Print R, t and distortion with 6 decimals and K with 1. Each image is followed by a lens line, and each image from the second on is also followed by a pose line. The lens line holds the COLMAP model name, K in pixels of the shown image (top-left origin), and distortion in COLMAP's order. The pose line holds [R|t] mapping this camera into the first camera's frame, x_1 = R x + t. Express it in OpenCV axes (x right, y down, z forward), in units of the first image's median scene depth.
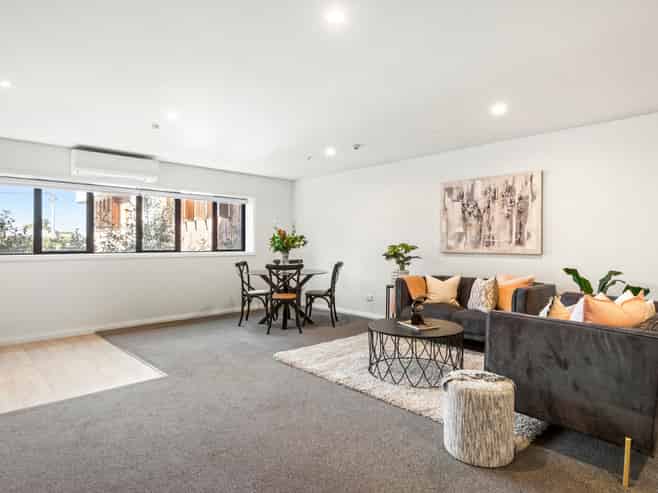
lens RADIAL K [[382.6, 0, 324.9], [0, 382.6, 248.5], [0, 0, 1]] dist [0.024285, -0.000378]
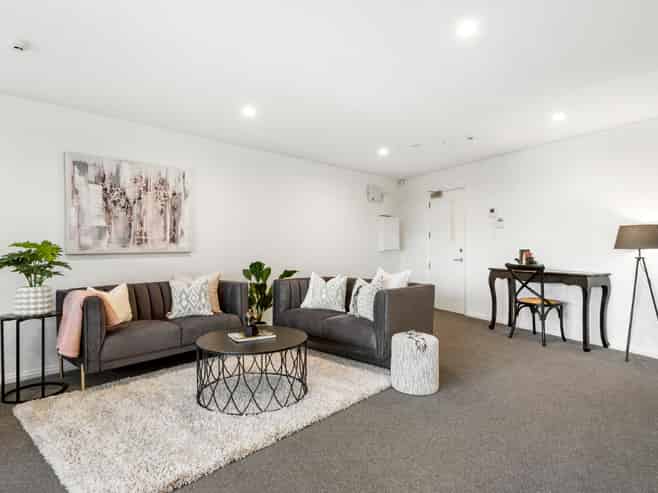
lens RADIAL K [[382.6, 0, 328.1], [0, 382.6, 243.7], [0, 0, 1]] dist [0.024285, -0.000378]
pose [[-0.074879, -0.004858, 0.997181, -0.440475], [0.018406, 0.999811, 0.006253, -0.005159], [-0.997023, 0.018823, -0.074775, 0.640630]]
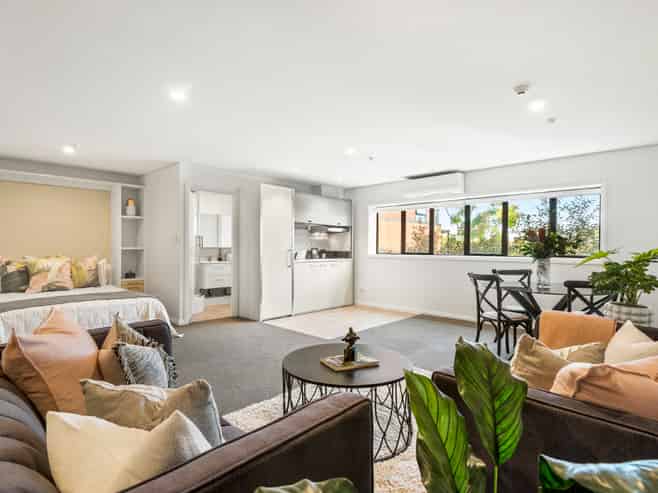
lens RADIAL K [[349.7, 0, 322.5], [0, 349.7, 245.9], [0, 0, 1]] dist [0.002523, -0.000308]
pose [[0.029176, -0.003697, -0.999567, 0.637437], [-0.019389, 0.999803, -0.004263, -0.005059], [0.999386, 0.019505, 0.029099, 0.667548]]
